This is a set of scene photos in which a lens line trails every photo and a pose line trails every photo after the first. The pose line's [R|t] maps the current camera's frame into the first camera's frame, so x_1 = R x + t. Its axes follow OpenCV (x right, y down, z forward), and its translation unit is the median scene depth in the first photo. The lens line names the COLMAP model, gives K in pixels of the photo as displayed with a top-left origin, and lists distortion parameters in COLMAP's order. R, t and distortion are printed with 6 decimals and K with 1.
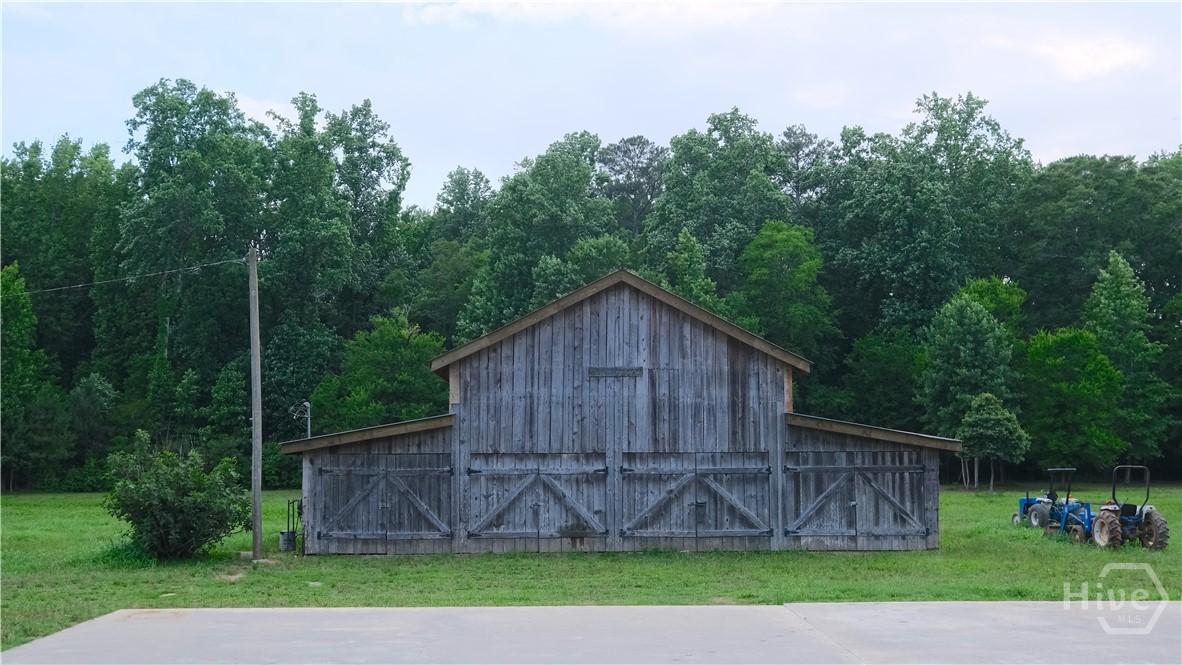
lens RADIAL K [[1182.1, 0, 591.0], [0, 1182.1, 332.5], [0, 0, 1]] dist [-0.007870, 0.018719]
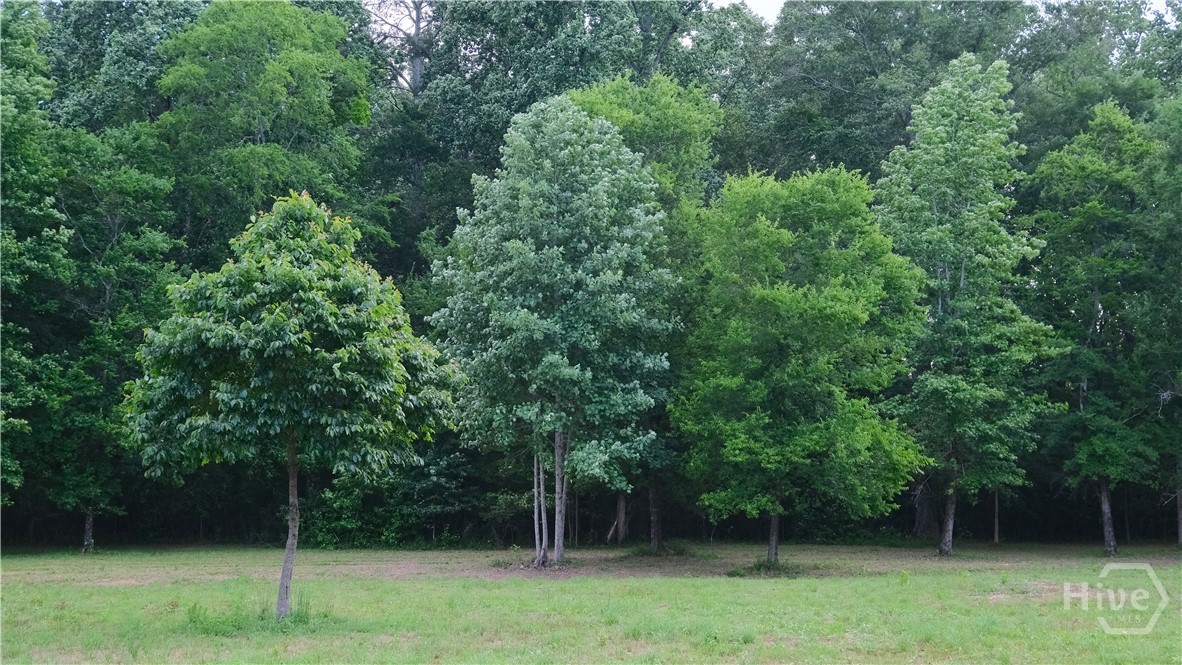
lens RADIAL K [[1182.1, 0, 591.0], [0, 1182.1, 332.5], [0, 0, 1]] dist [-0.007870, 0.018719]
pose [[0.996263, 0.023002, 0.083248, 0.293866], [-0.020049, 0.999146, -0.036138, 0.068704], [-0.084008, 0.034334, 0.995873, 0.593480]]
